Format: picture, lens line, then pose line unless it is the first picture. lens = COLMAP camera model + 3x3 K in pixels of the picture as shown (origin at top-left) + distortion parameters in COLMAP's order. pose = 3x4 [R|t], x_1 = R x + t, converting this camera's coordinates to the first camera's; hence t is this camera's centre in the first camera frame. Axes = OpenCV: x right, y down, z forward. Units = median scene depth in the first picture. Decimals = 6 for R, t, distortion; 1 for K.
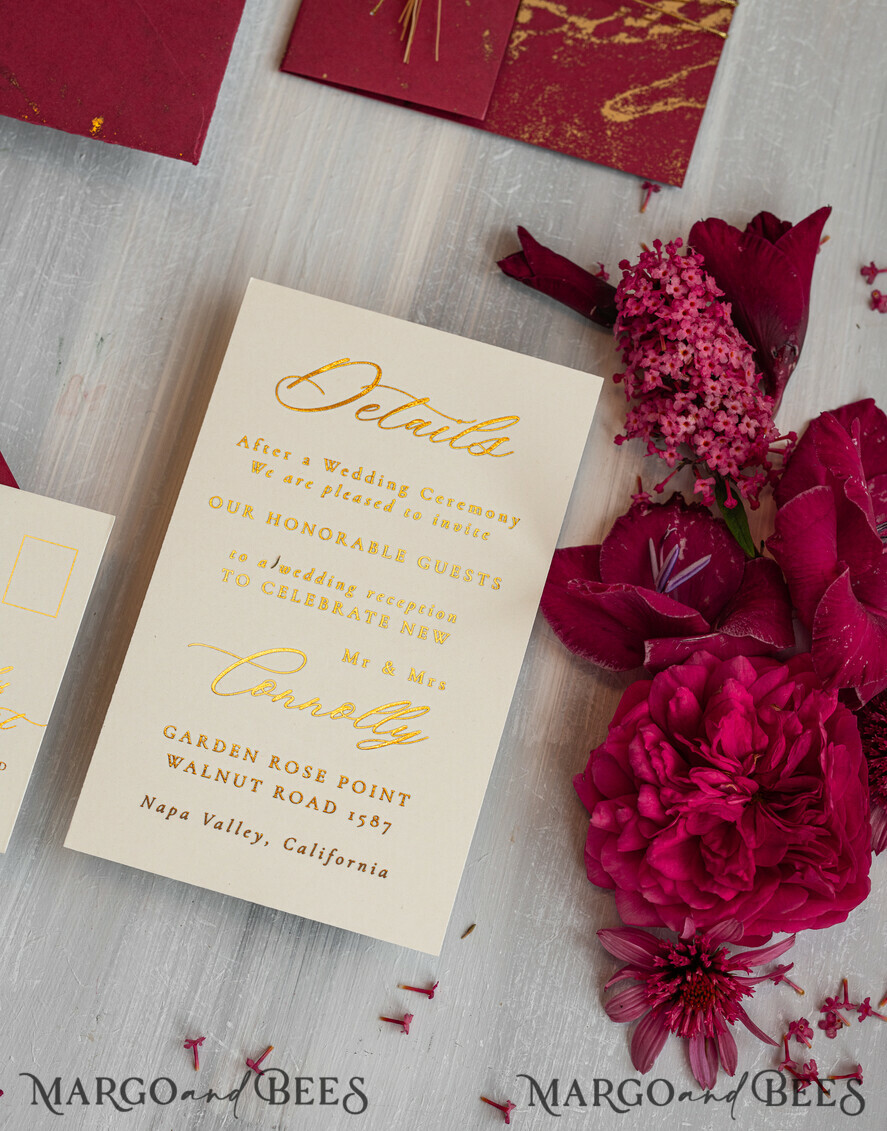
lens RADIAL K [[1906.2, 0, 415.6], [0, 1906.2, 649.0], [0, 0, 1]] dist [-0.017437, -0.050593]
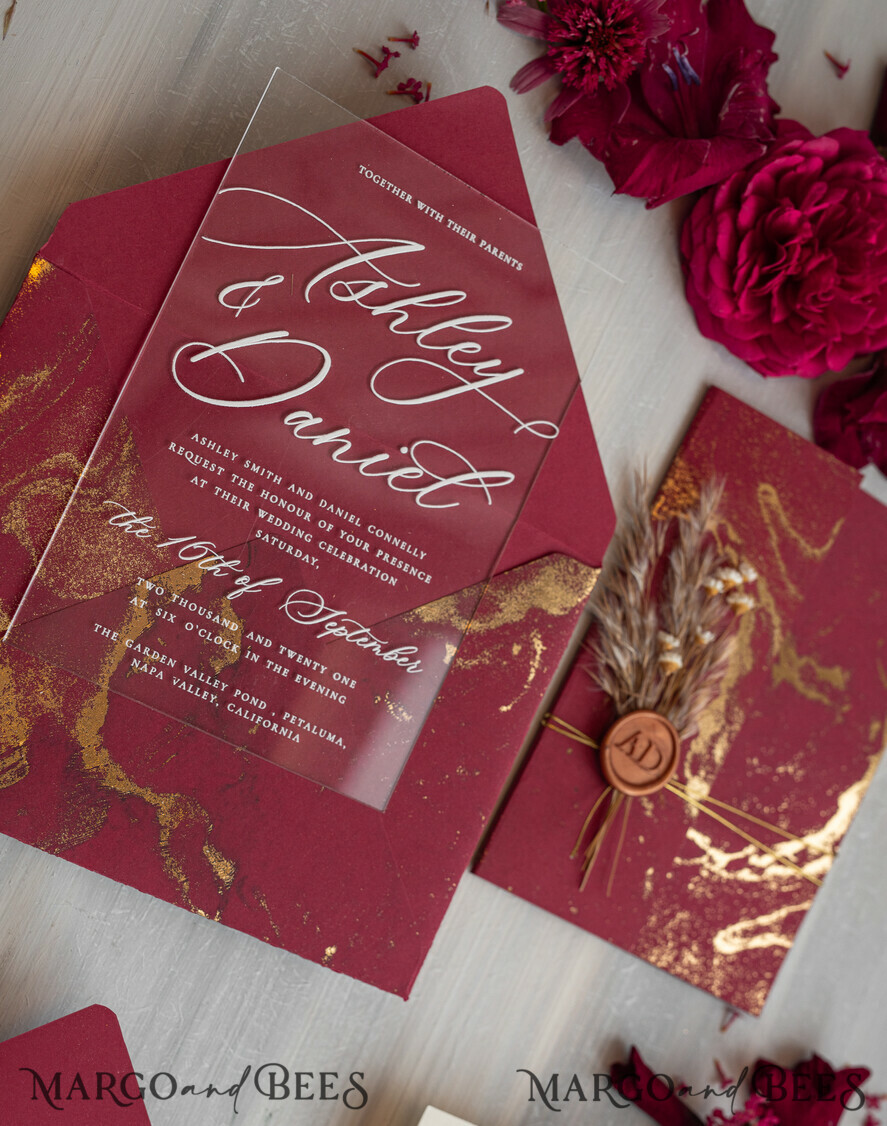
lens RADIAL K [[1947.6, 0, 444.5], [0, 1947.6, 682.4], [0, 0, 1]] dist [-0.029264, 0.015250]
pose [[0.907940, 0.174643, 0.380979, -0.526479], [-0.259772, 0.947866, 0.184576, -0.610428], [-0.328882, -0.266552, 0.905973, 0.041197]]
